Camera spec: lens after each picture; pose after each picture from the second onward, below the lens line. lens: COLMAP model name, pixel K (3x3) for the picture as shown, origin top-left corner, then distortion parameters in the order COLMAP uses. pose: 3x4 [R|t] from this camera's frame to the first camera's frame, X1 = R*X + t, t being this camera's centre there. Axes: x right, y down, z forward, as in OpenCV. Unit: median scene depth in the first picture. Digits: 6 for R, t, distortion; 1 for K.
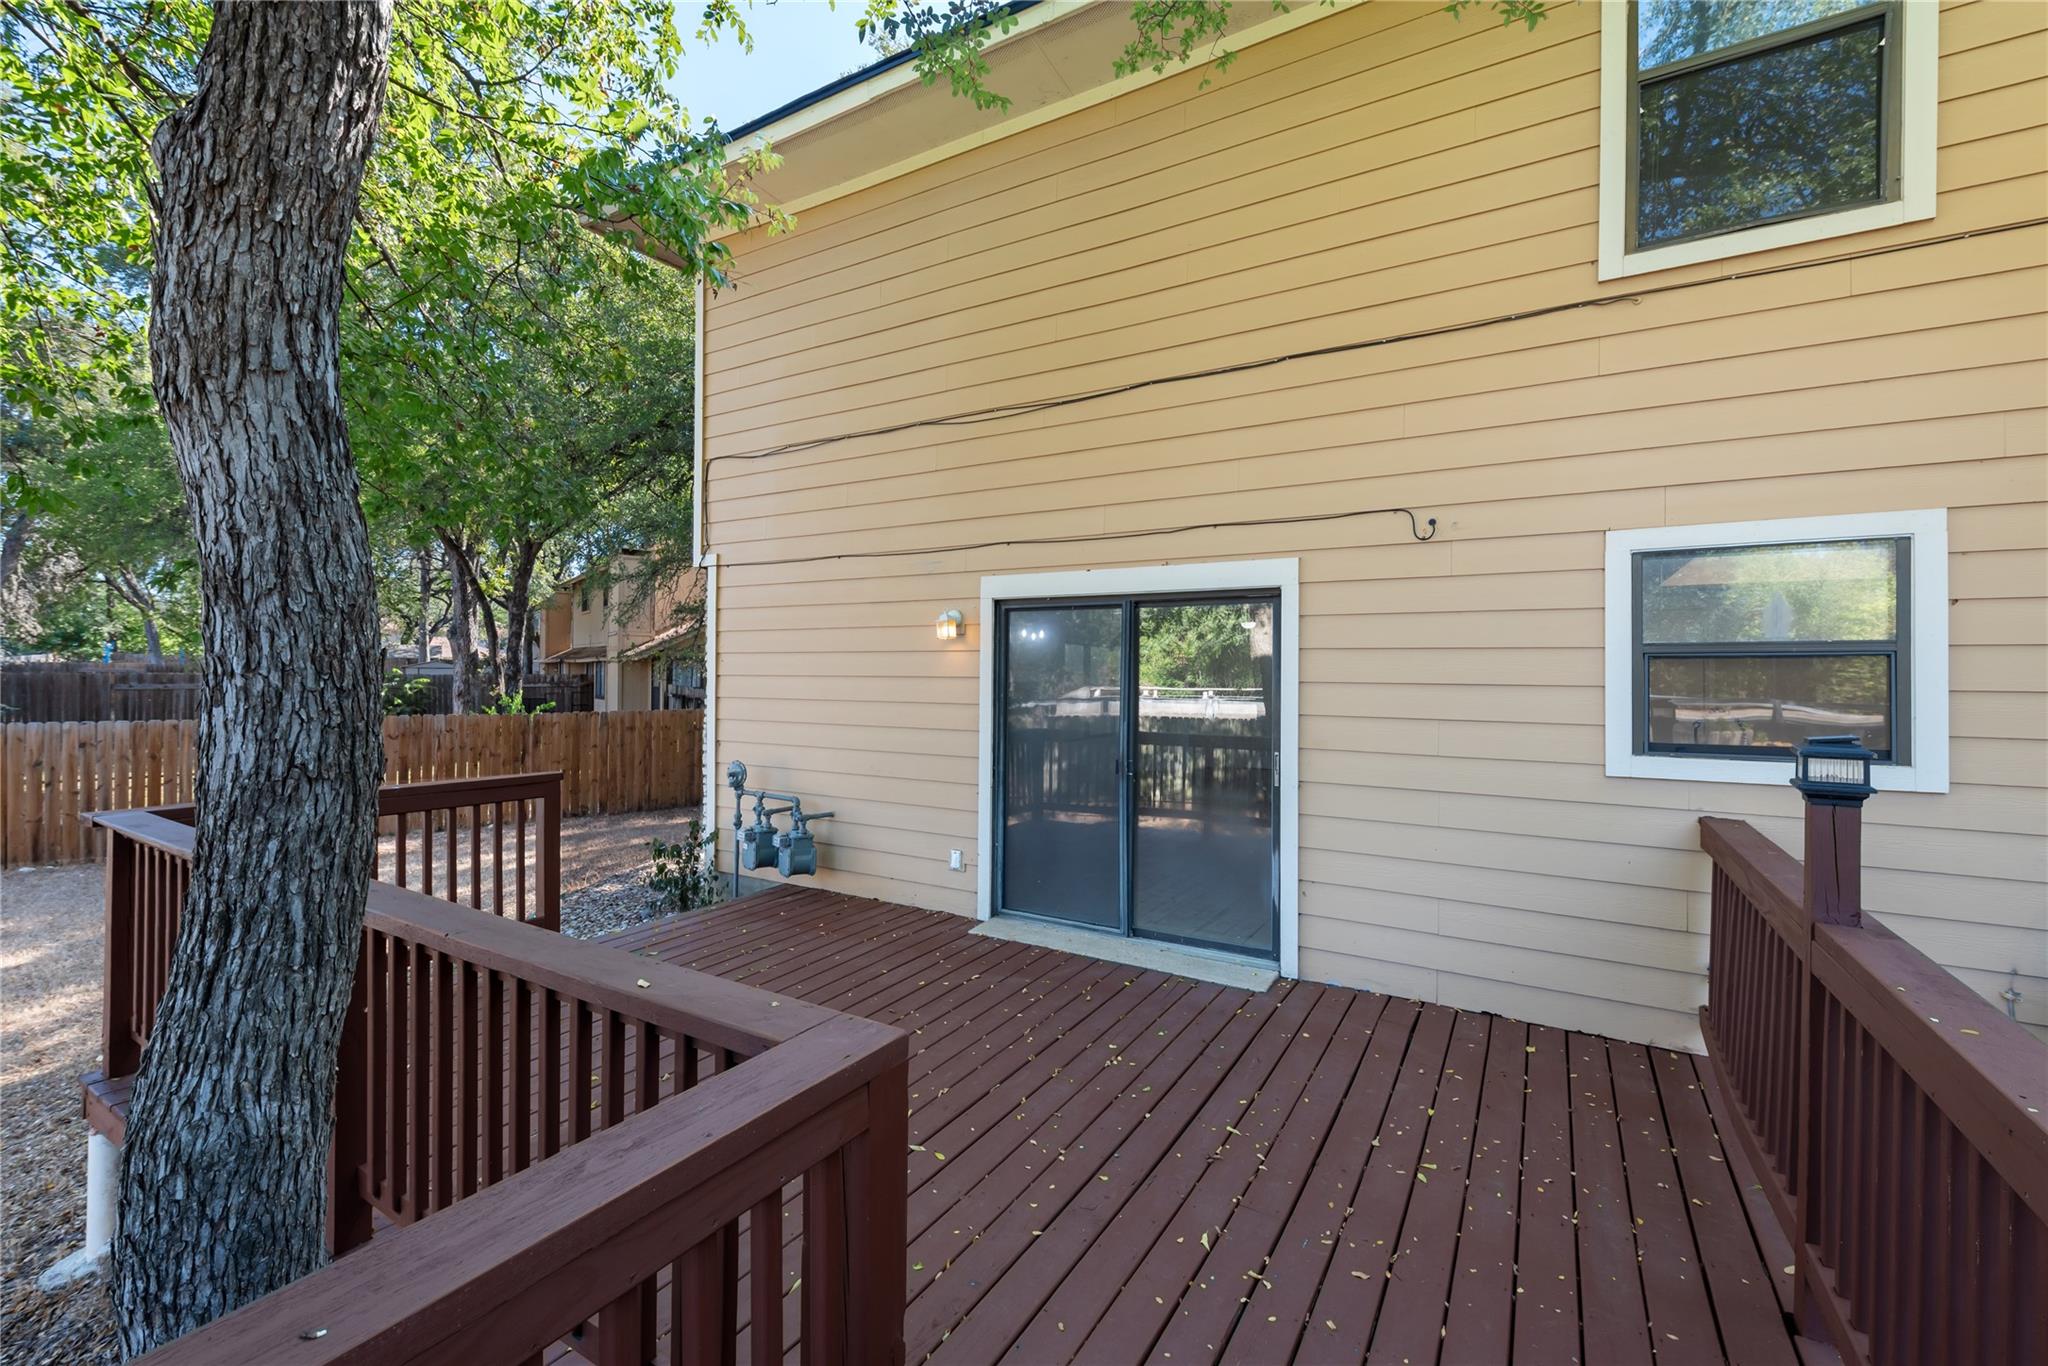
lens RADIAL K [[866.1, 0, 1024.5], [0, 866.1, 679.0], [0, 0, 1]] dist [0.000177, -0.000024]
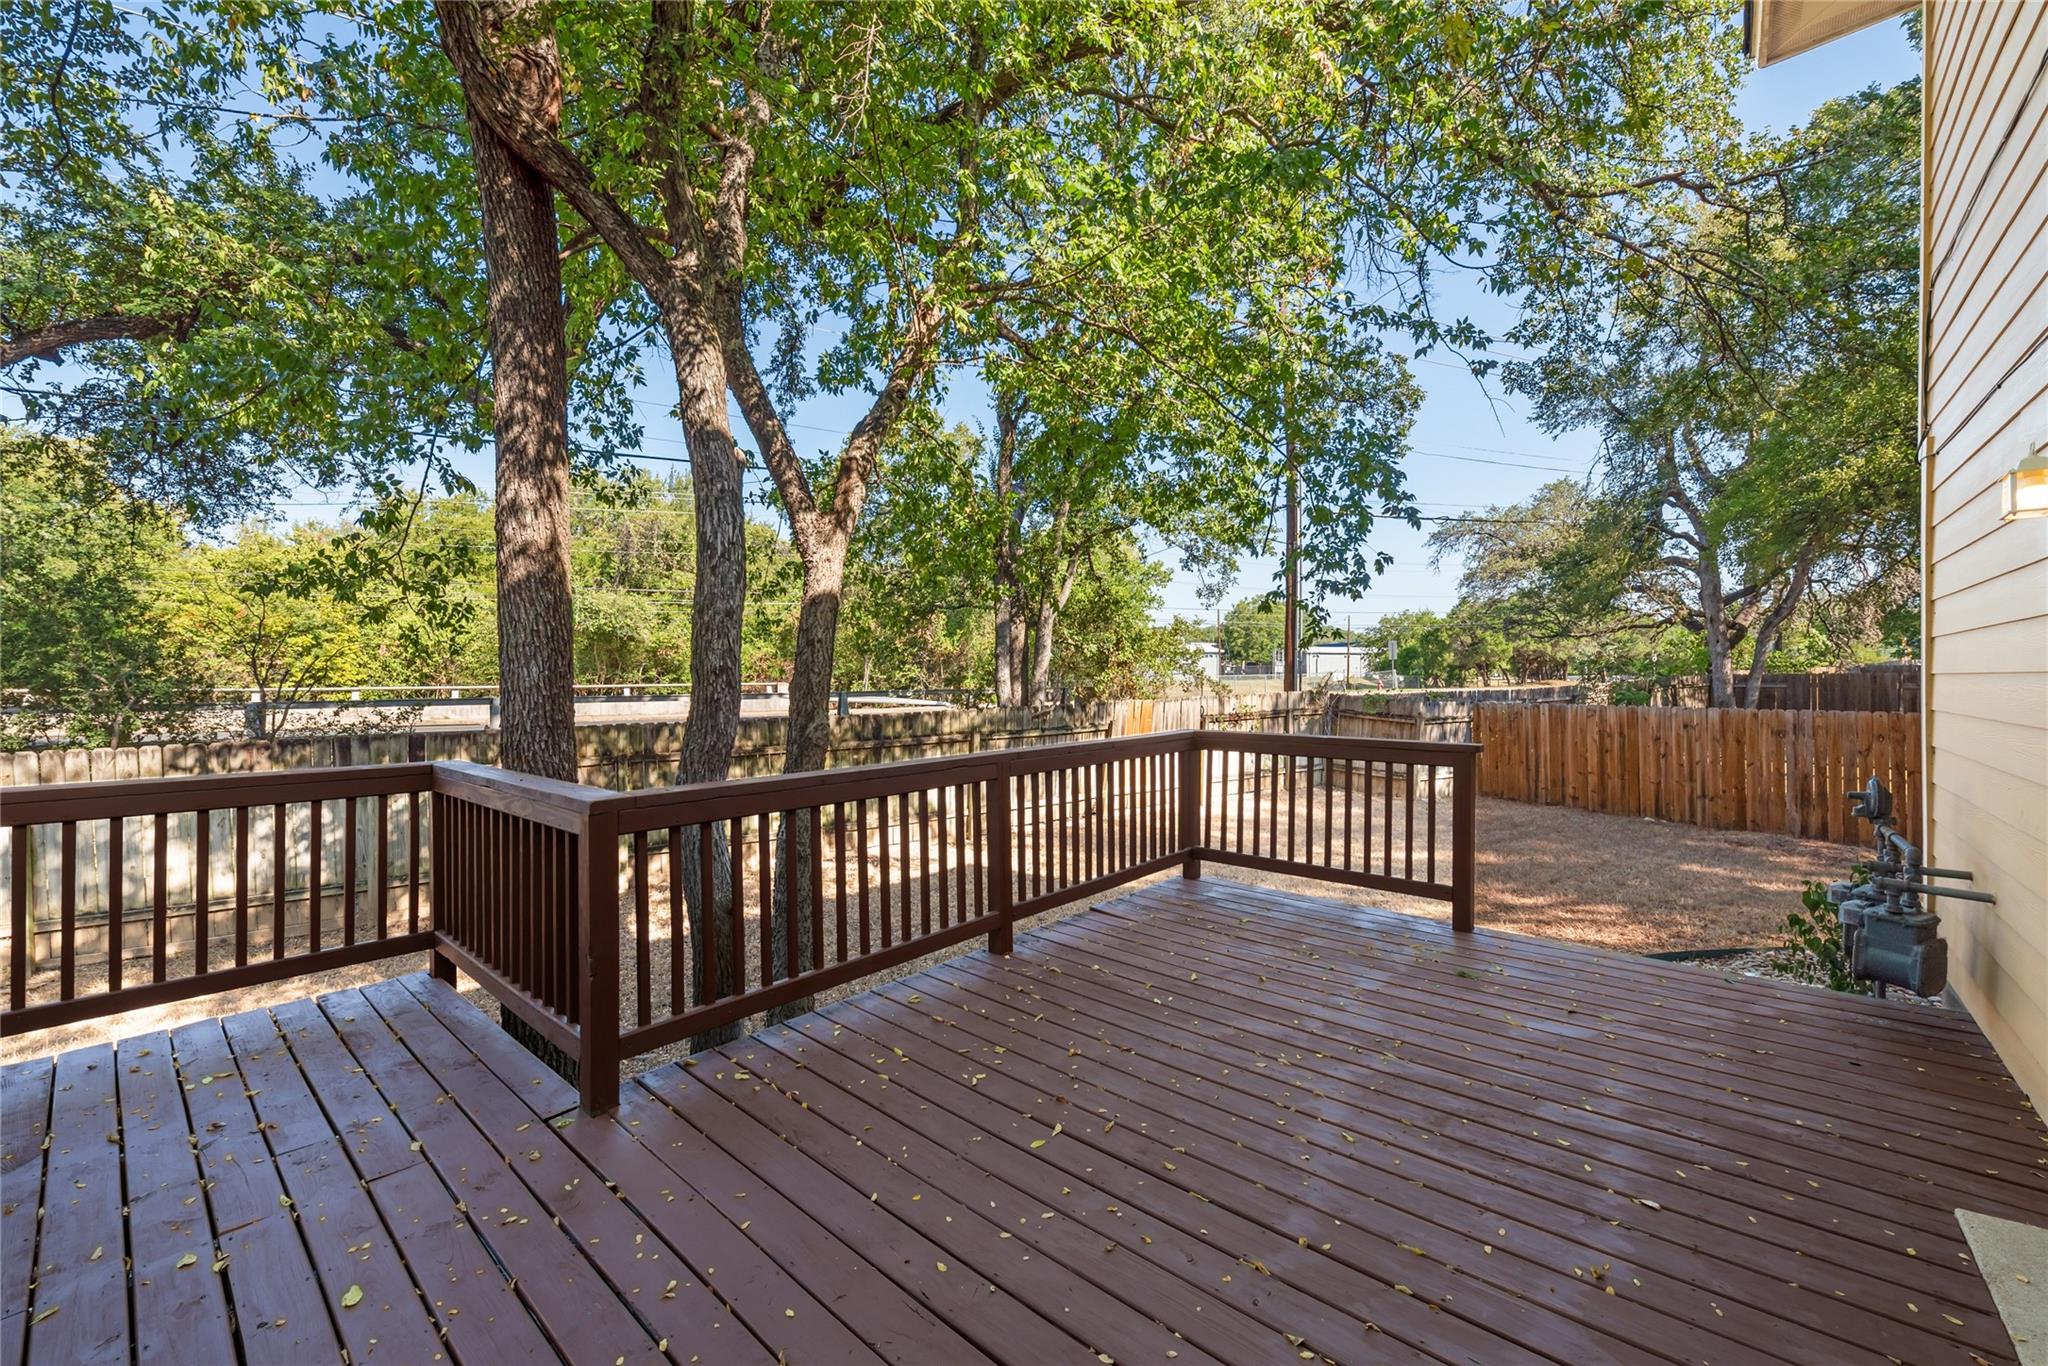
lens RADIAL K [[805.4, 0, 1028.3], [0, 805.4, 679.4], [0, 0, 1]] dist [0.000693, -0.000644]
pose [[-0.177976, -0.003098, -0.984030, 0.421993], [-0.005162, 0.999984, -0.002214, 0.039895], [0.984021, 0.004685, -0.177990, 0.657907]]
